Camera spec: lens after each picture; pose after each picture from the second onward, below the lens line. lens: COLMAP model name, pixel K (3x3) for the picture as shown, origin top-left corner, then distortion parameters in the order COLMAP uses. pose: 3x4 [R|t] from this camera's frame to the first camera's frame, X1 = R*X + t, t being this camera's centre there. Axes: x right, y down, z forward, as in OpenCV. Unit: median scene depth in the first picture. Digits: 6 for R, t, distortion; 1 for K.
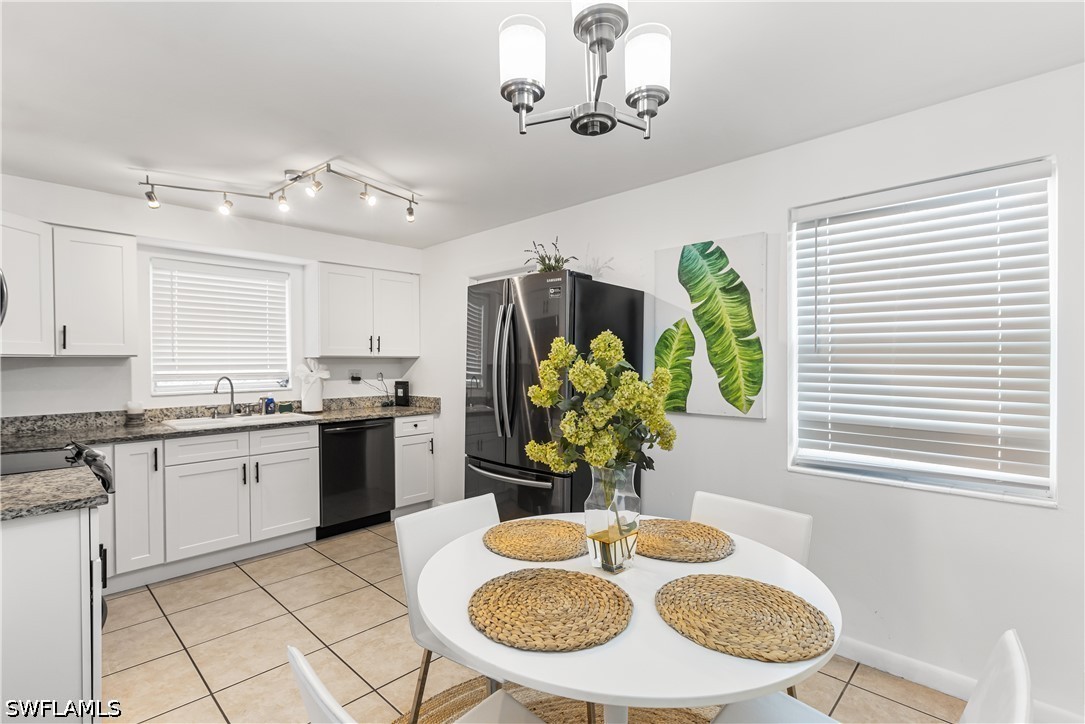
lens RADIAL K [[512.3, 0, 543.2], [0, 512.3, 363.0], [0, 0, 1]] dist [0.001478, -0.000129]
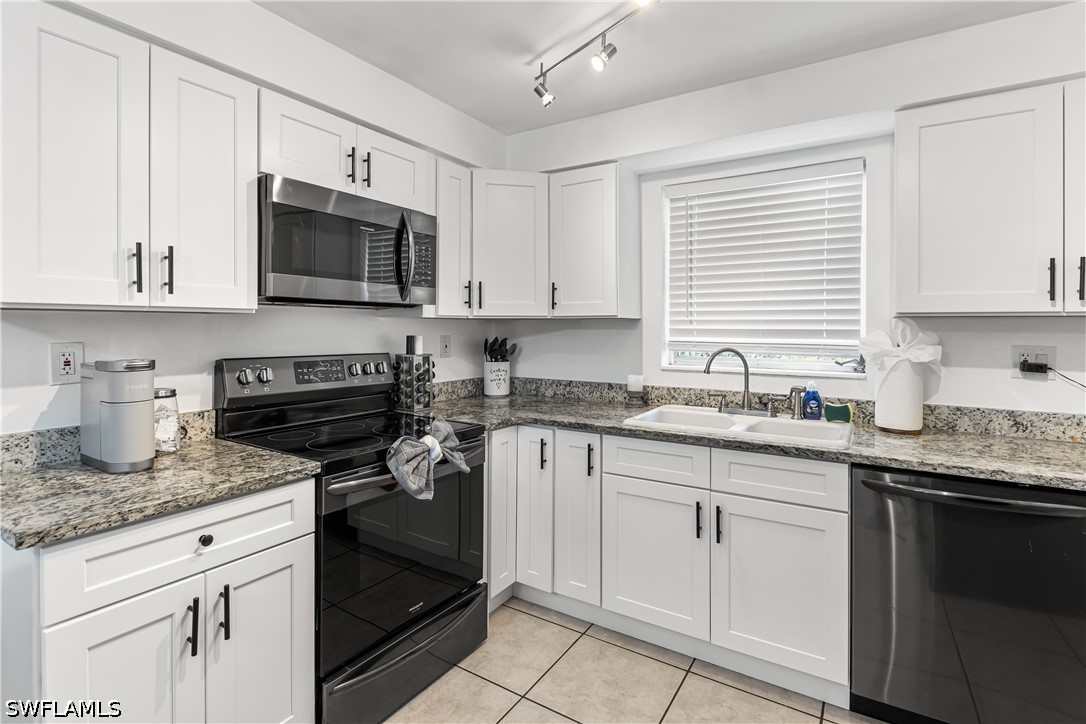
lens RADIAL K [[523.2, 0, 541.4], [0, 523.2, 327.1], [0, 0, 1]] dist [-0.001208, 0.000715]
pose [[0.202322, 0.008662, -0.979281, -0.042354], [-0.006027, 0.999953, 0.007600, -0.002863], [0.979301, 0.004365, 0.202365, 0.664729]]
